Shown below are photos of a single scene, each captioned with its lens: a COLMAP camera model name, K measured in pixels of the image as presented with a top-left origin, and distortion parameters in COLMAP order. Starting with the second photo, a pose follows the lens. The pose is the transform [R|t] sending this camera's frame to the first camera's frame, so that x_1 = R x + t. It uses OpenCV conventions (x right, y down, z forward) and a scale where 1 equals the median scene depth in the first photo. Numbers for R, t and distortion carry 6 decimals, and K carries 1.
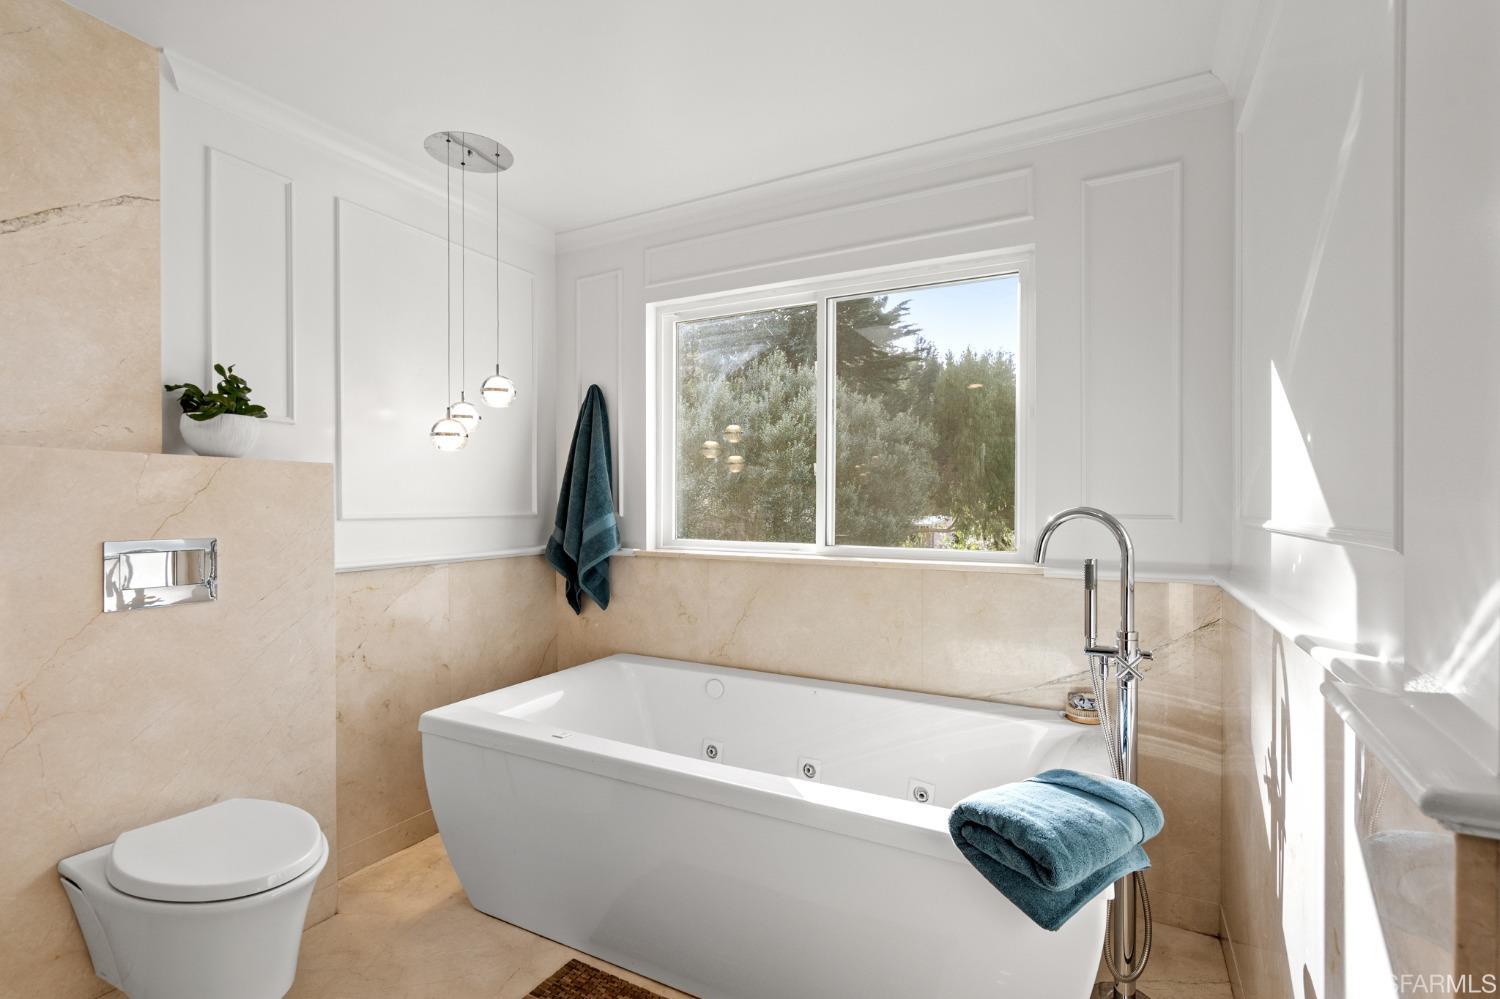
lens RADIAL K [[694.3, 0, 748.3], [0, 694.3, 503.2], [0, 0, 1]] dist [-0.002365, 0.000088]
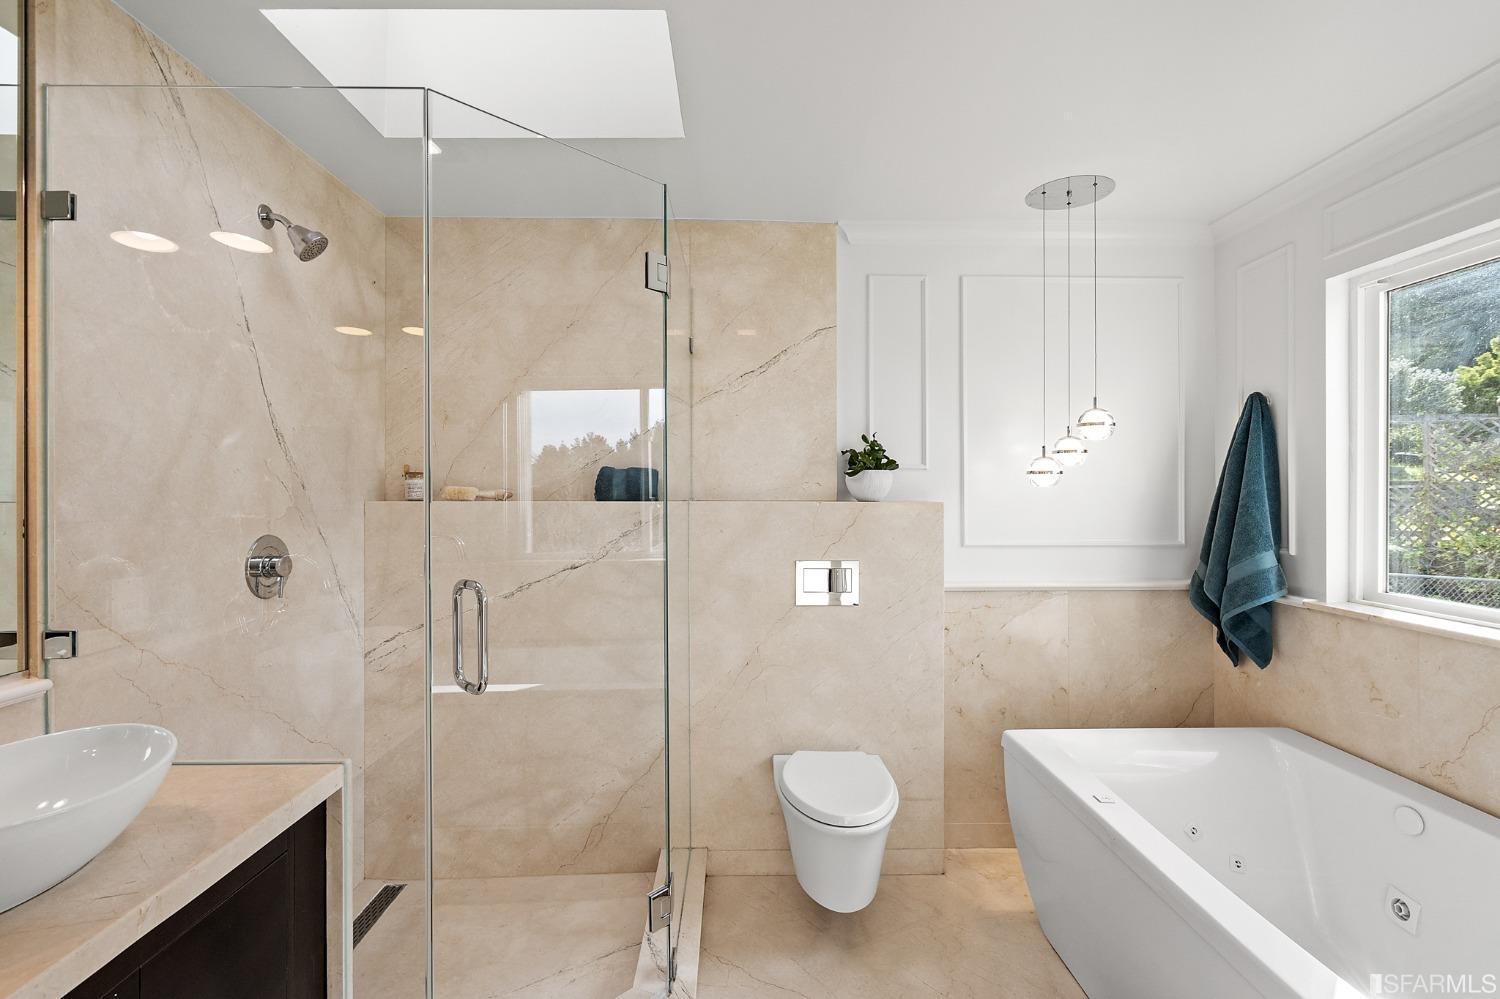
lens RADIAL K [[688.1, 0, 744.9], [0, 688.1, 488.4], [0, 0, 1]] dist [-0.001919, 0.000178]
pose [[0.493217, -0.001336, -0.869905, 0.212117], [-0.001571, 0.999996, -0.002426, -0.059896], [0.869905, 0.002563, 0.493213, 0.077217]]
